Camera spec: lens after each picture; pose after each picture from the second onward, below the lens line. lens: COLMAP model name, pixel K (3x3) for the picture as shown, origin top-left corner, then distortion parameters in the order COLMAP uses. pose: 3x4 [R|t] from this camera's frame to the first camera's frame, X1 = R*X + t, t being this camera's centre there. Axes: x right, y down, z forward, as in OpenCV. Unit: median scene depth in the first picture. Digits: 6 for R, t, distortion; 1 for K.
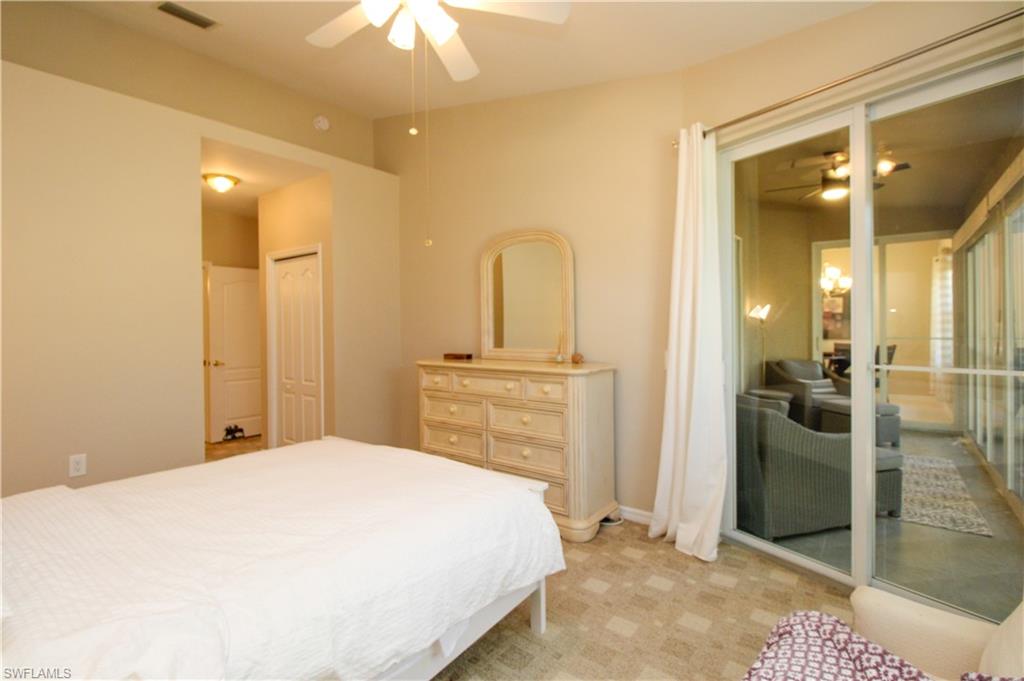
lens RADIAL K [[475.7, 0, 483.9], [0, 475.7, 325.9], [0, 0, 1]] dist [0.001327, -0.013594]
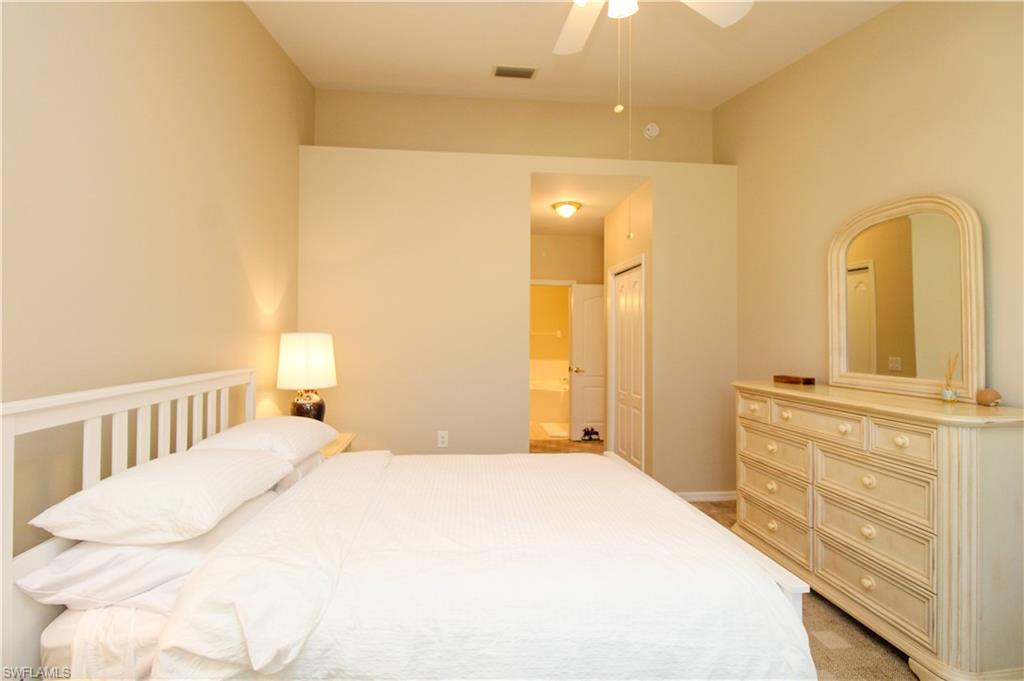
lens RADIAL K [[470.2, 0, 515.4], [0, 470.2, 330.8], [0, 0, 1]] dist [0.011223, -0.013183]
pose [[0.711512, 0.003768, -0.702664, 0.171276], [-0.016666, 0.999795, -0.011515, 0.000739], [0.702477, 0.019904, 0.711429, 0.149690]]
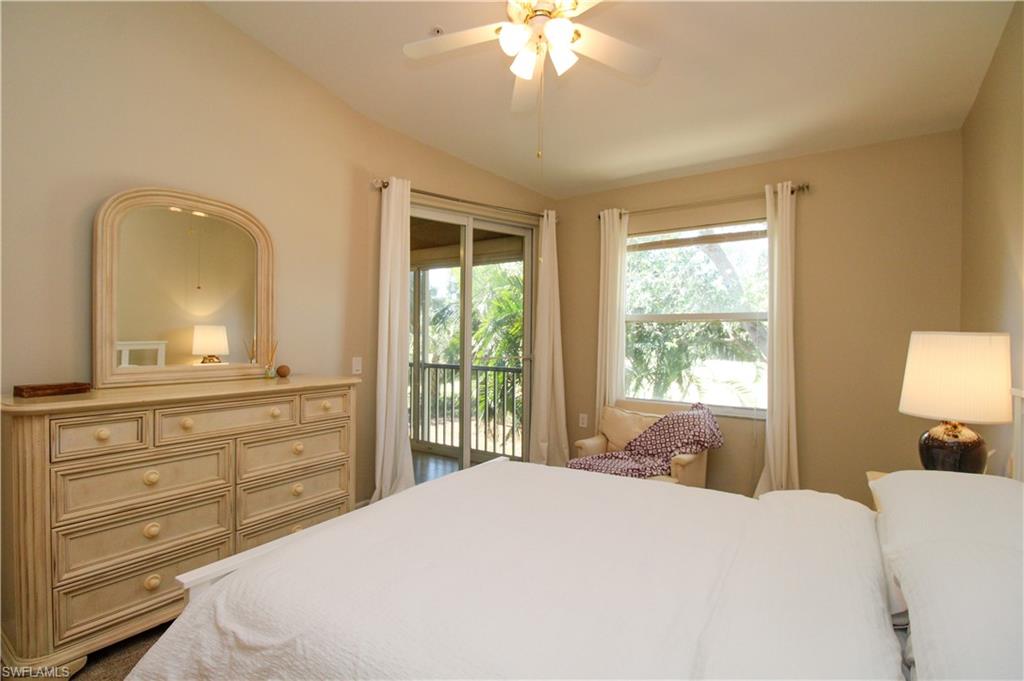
lens RADIAL K [[470.2, 0, 515.4], [0, 470.2, 330.8], [0, 0, 1]] dist [0.011223, -0.013183]
pose [[-0.063369, 0.022350, 0.997740, -0.634900], [-0.010361, 0.999681, -0.023051, 0.009623], [-0.997936, -0.011798, -0.063117, 0.585164]]
